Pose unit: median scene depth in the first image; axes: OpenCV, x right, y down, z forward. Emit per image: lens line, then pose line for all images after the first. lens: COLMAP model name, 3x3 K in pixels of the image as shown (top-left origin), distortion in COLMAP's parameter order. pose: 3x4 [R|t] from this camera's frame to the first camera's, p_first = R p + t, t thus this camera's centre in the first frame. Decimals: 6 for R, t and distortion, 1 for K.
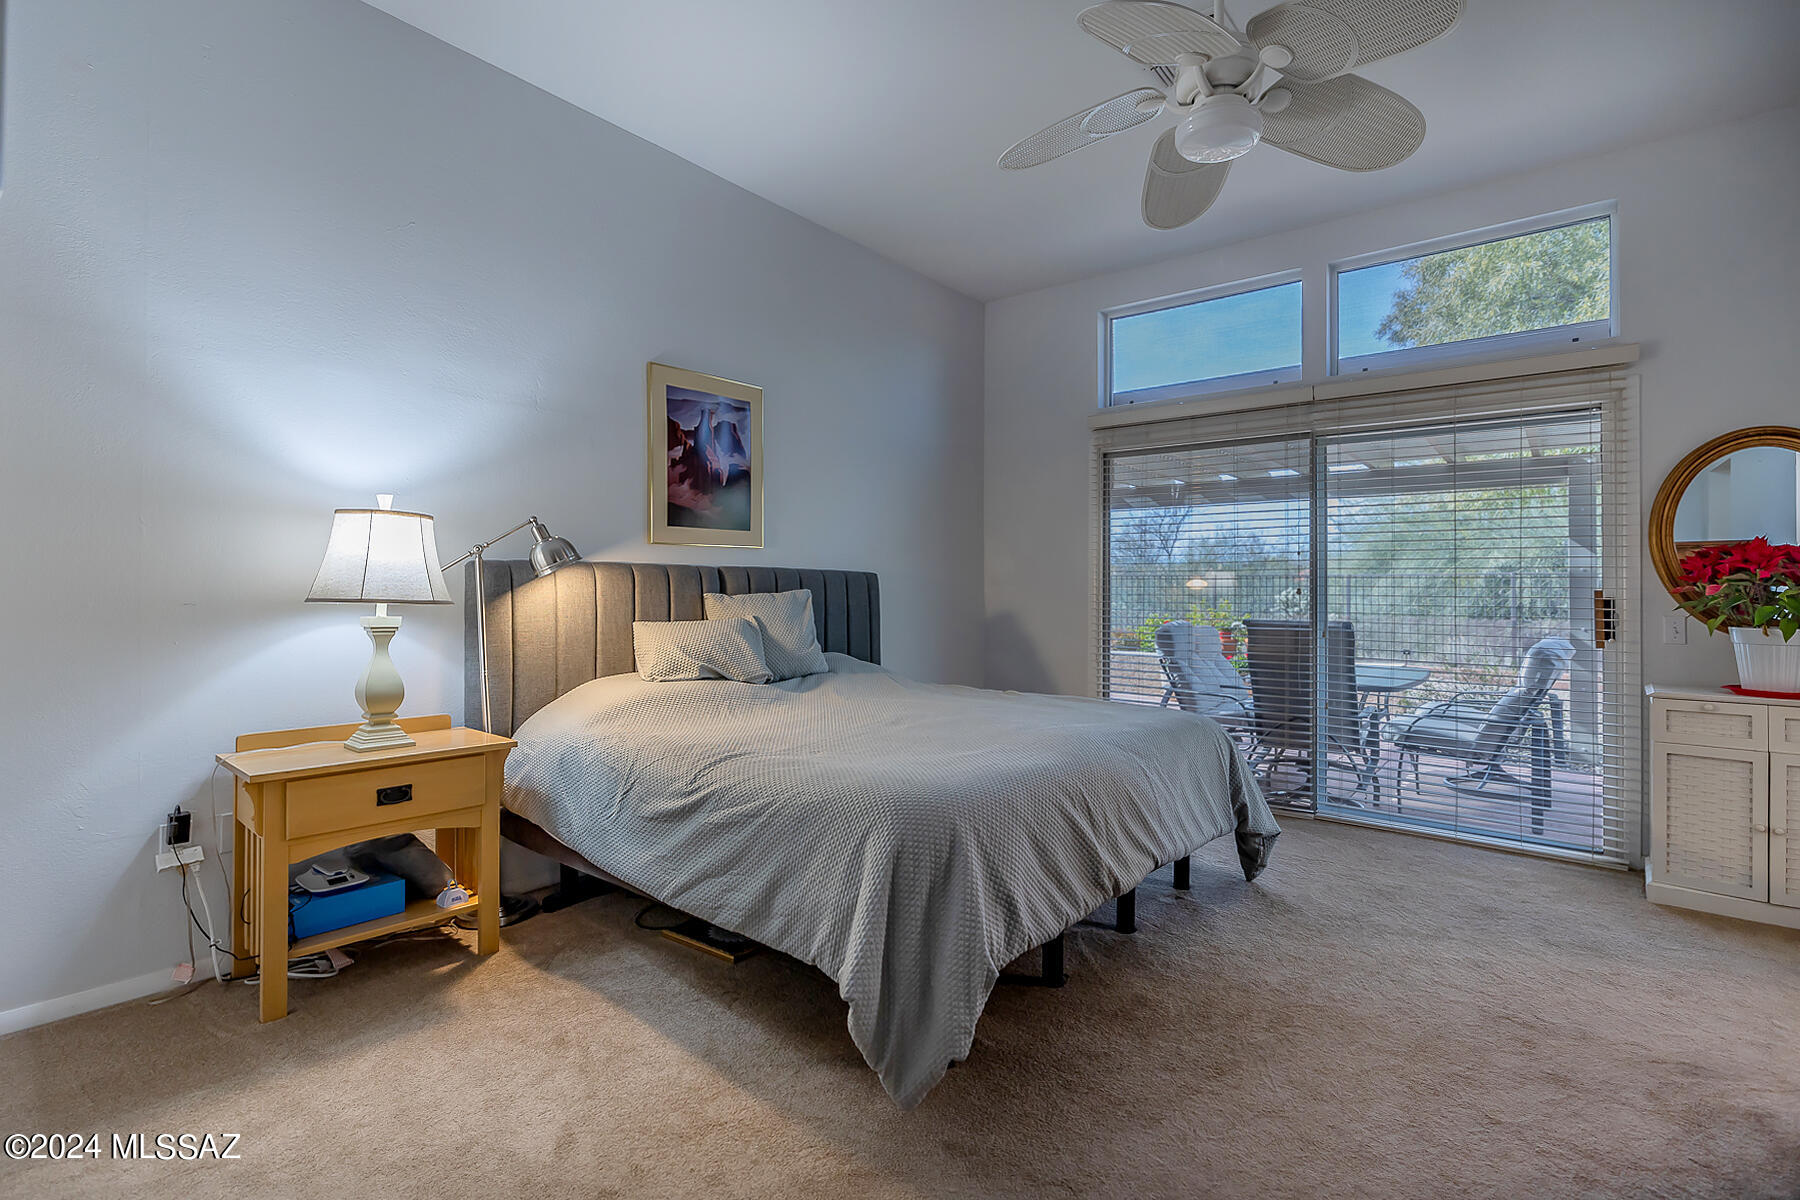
lens RADIAL K [[840.0, 0, 910.2], [0, 840.0, 585.0], [0, 0, 1]] dist [0.002348, 0.000559]
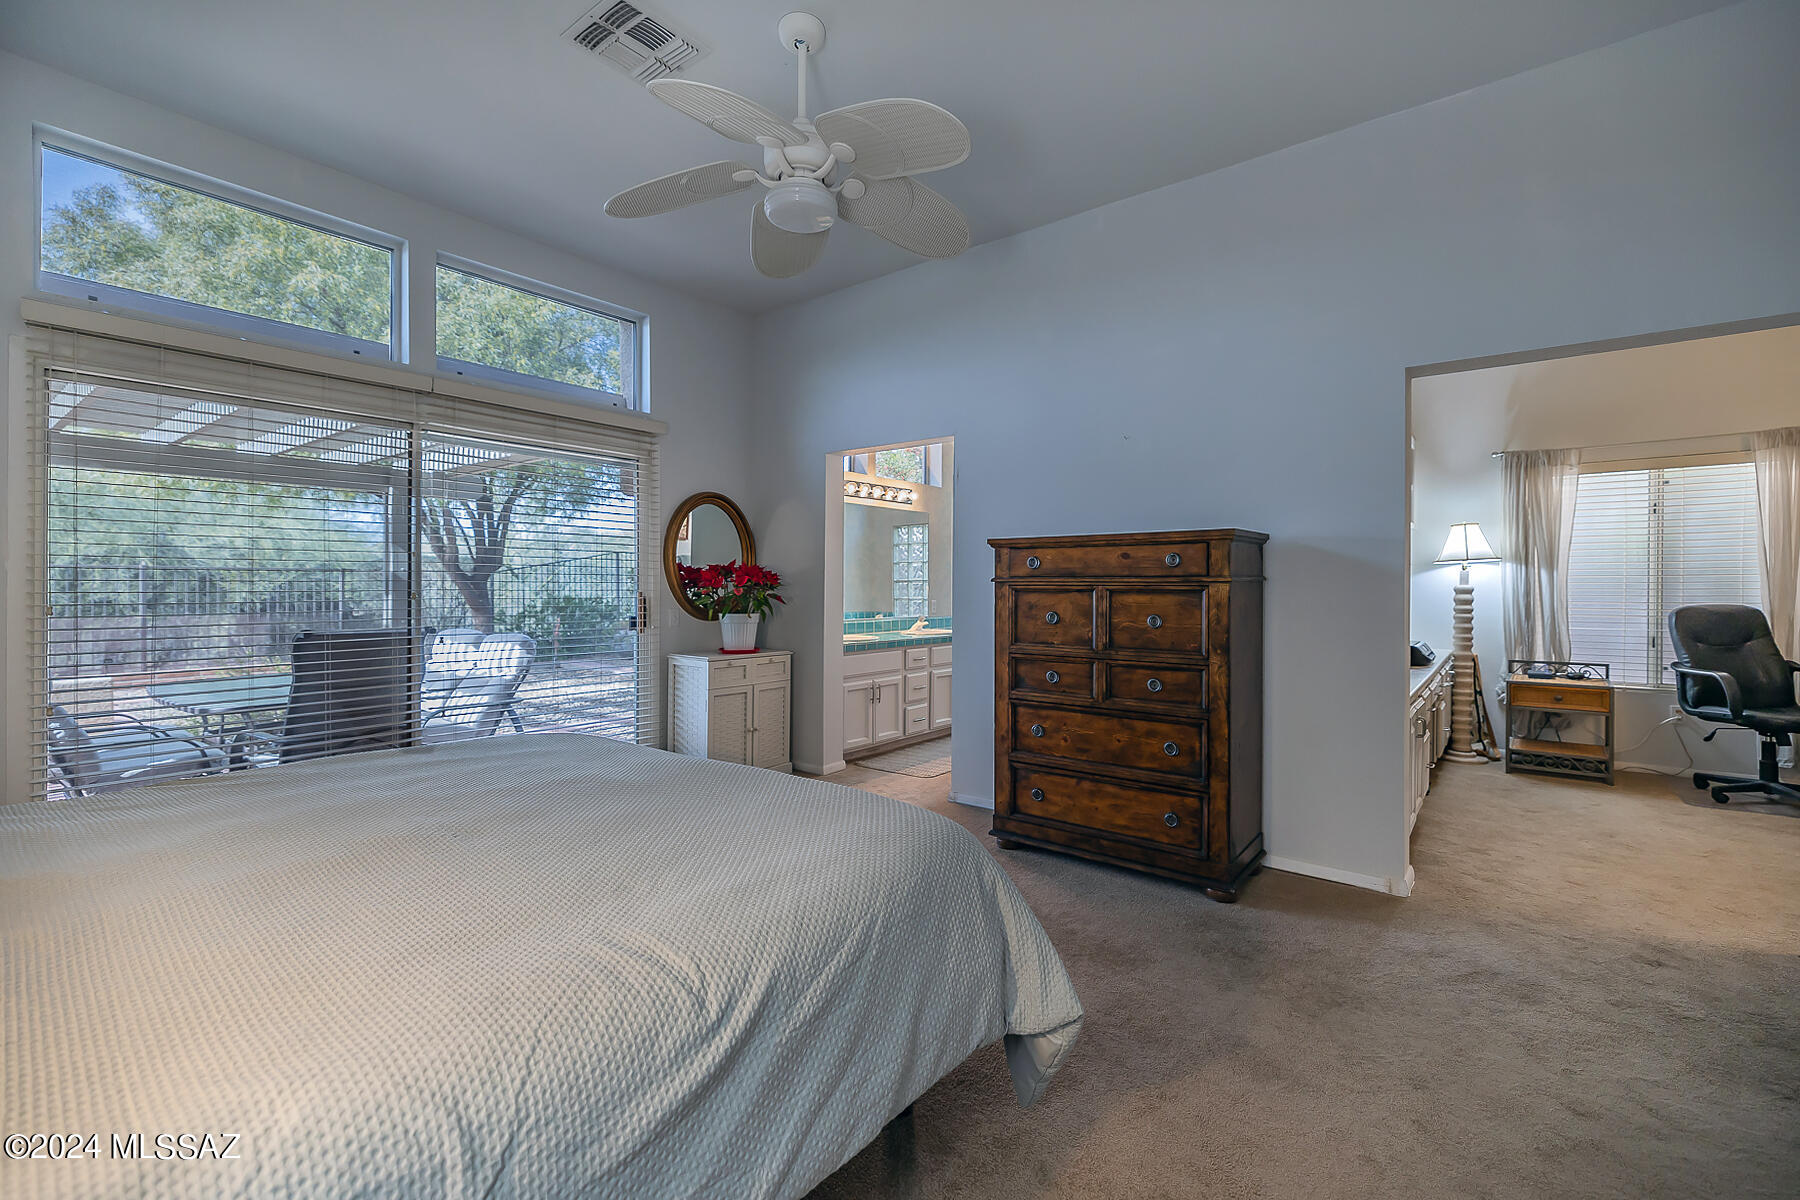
lens RADIAL K [[788.0, 0, 912.4], [0, 788.0, 594.0], [0, 0, 1]] dist [0.001267, 0.000030]
pose [[-0.037893, -0.023210, 0.999012, -0.516708], [-0.005283, 0.999721, 0.023026, -0.023522], [-0.999268, -0.004405, -0.038005, 0.613131]]
